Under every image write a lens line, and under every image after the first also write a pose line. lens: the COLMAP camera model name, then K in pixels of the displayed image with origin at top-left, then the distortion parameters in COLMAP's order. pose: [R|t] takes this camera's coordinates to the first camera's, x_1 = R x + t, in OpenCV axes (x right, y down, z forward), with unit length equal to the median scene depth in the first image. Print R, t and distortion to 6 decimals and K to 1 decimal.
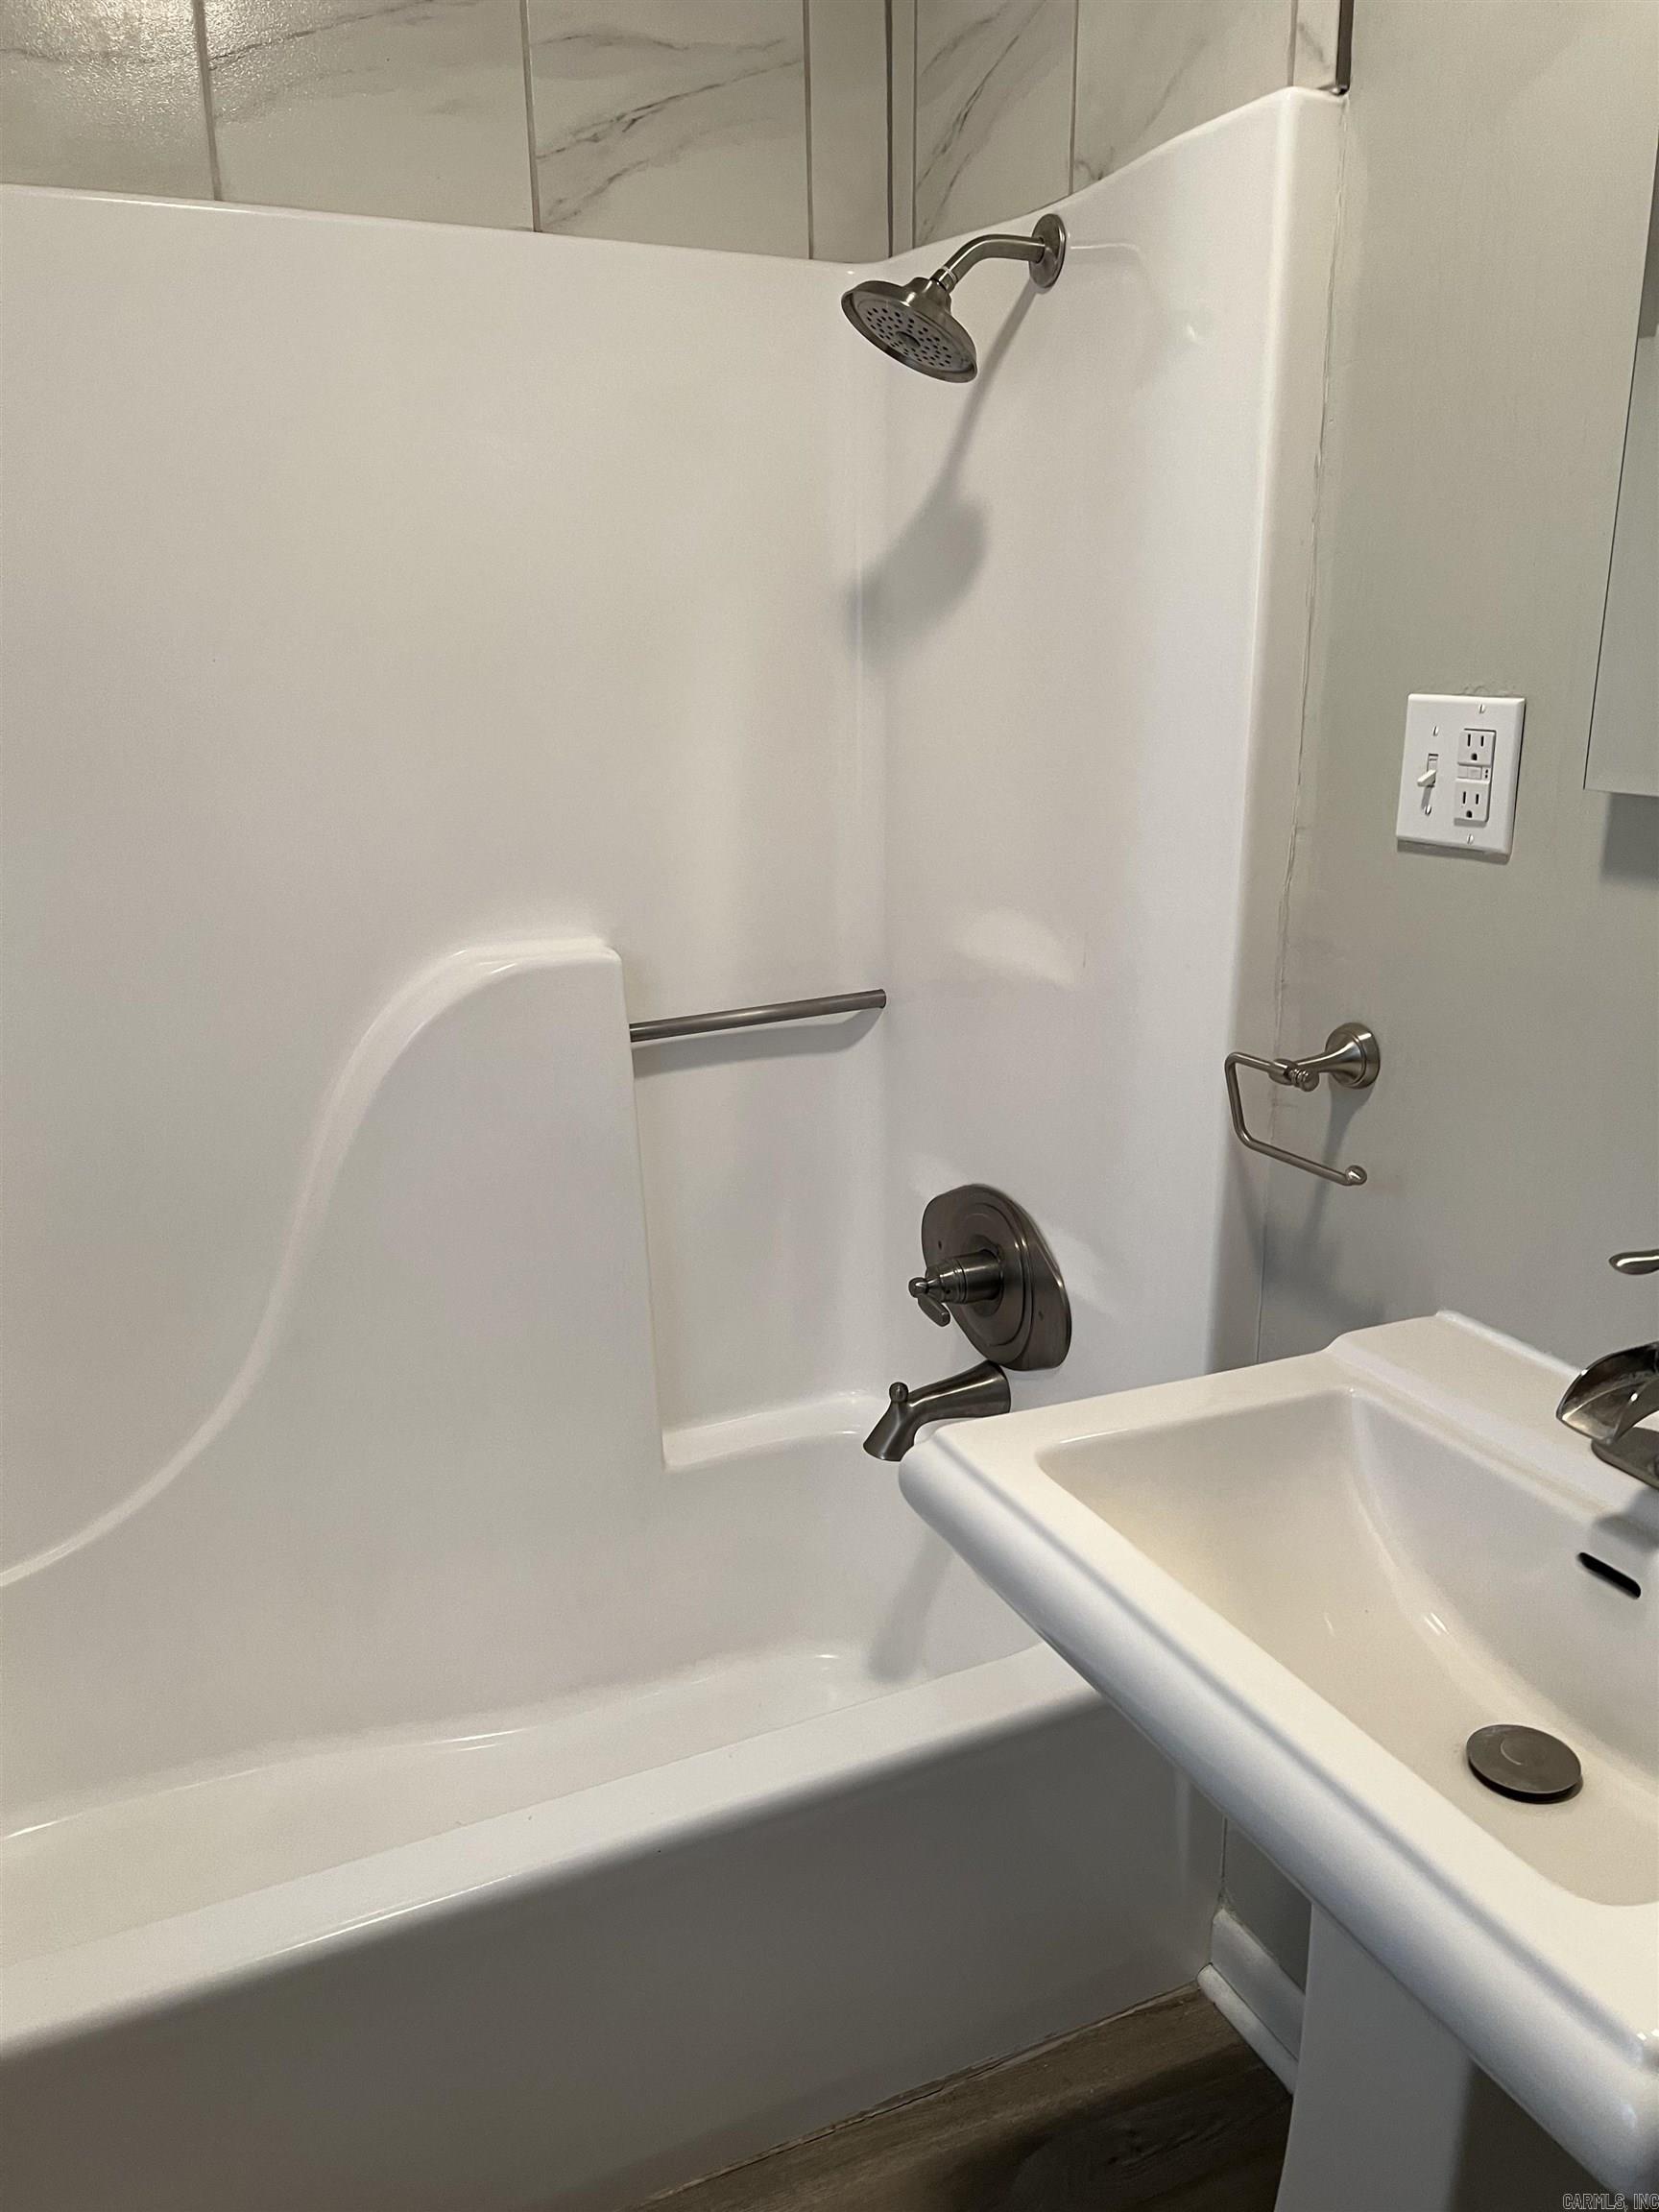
lens RADIAL K [[1650.4, 0, 831.7], [0, 1650.4, 1114.3], [0, 0, 1]] dist [0.053253, -0.051637]
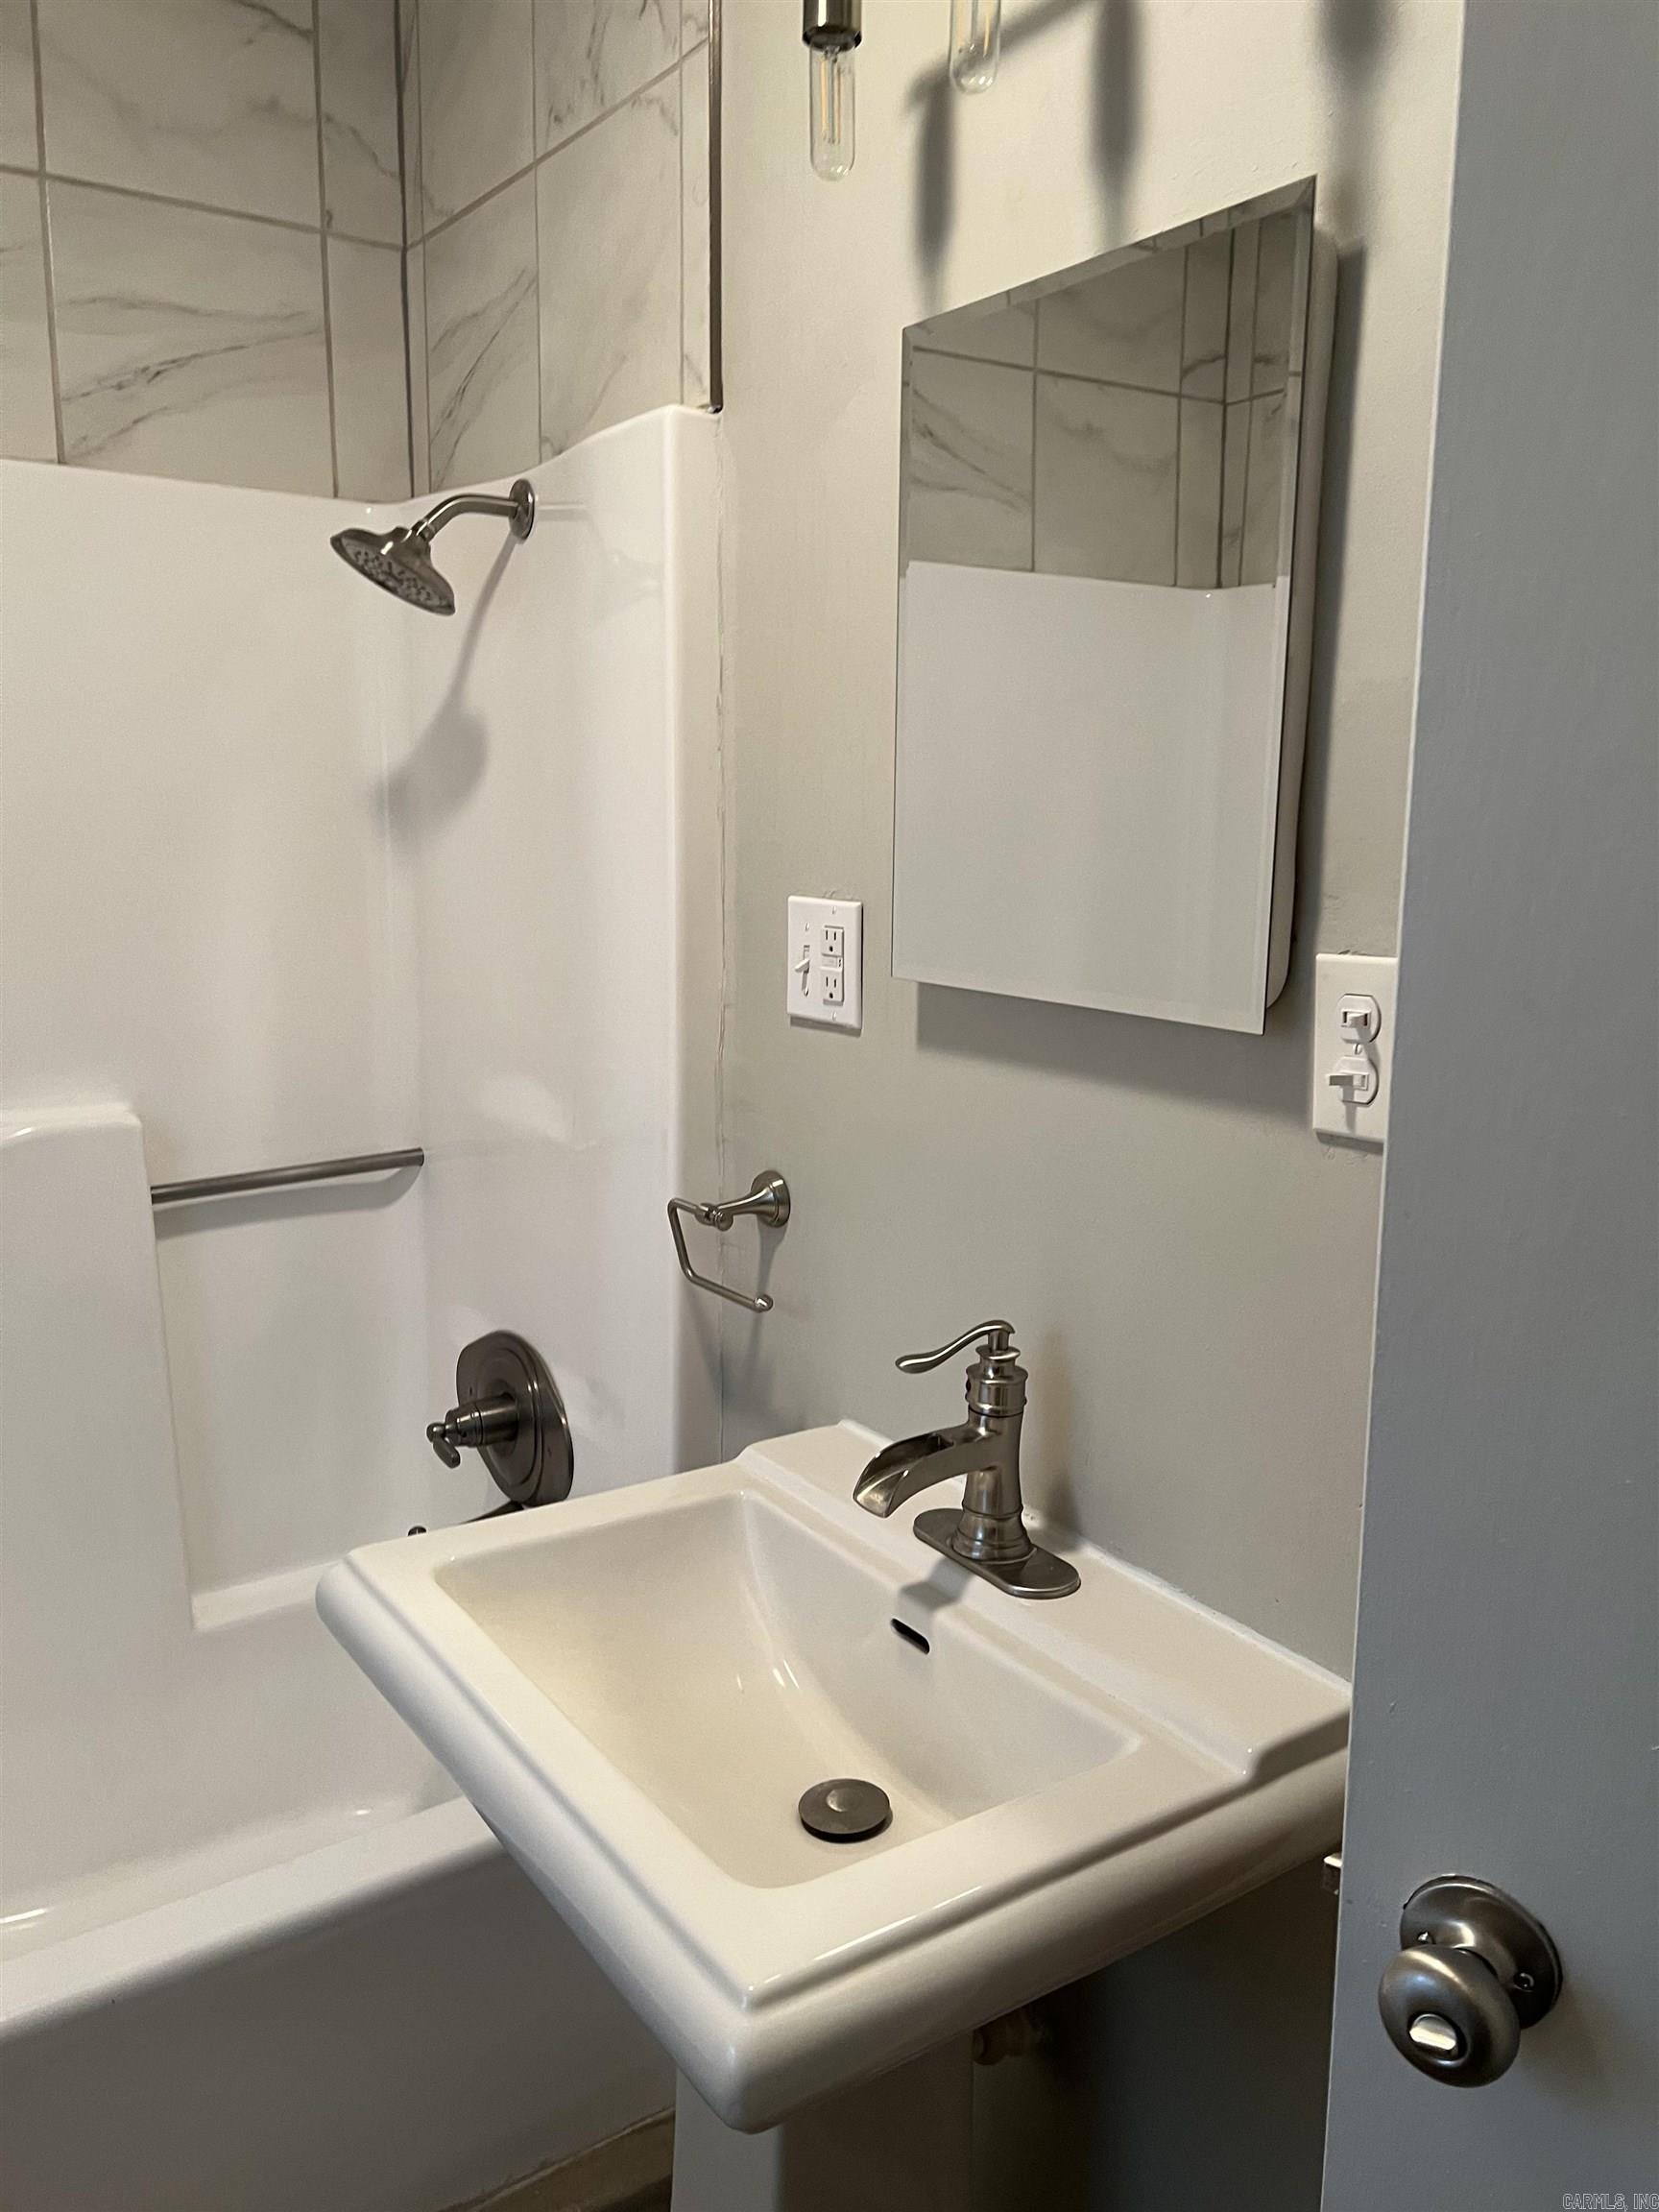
lens RADIAL K [[1656.4, 0, 832.9], [0, 1656.4, 1099.6], [0, 0, 1]] dist [0.061555, -0.070770]
pose [[0.985789, -0.007533, 0.167818, 0.157852], [0.025736, 0.993973, -0.106560, 0.017376], [-0.166003, 0.109364, 0.980042, -0.133476]]
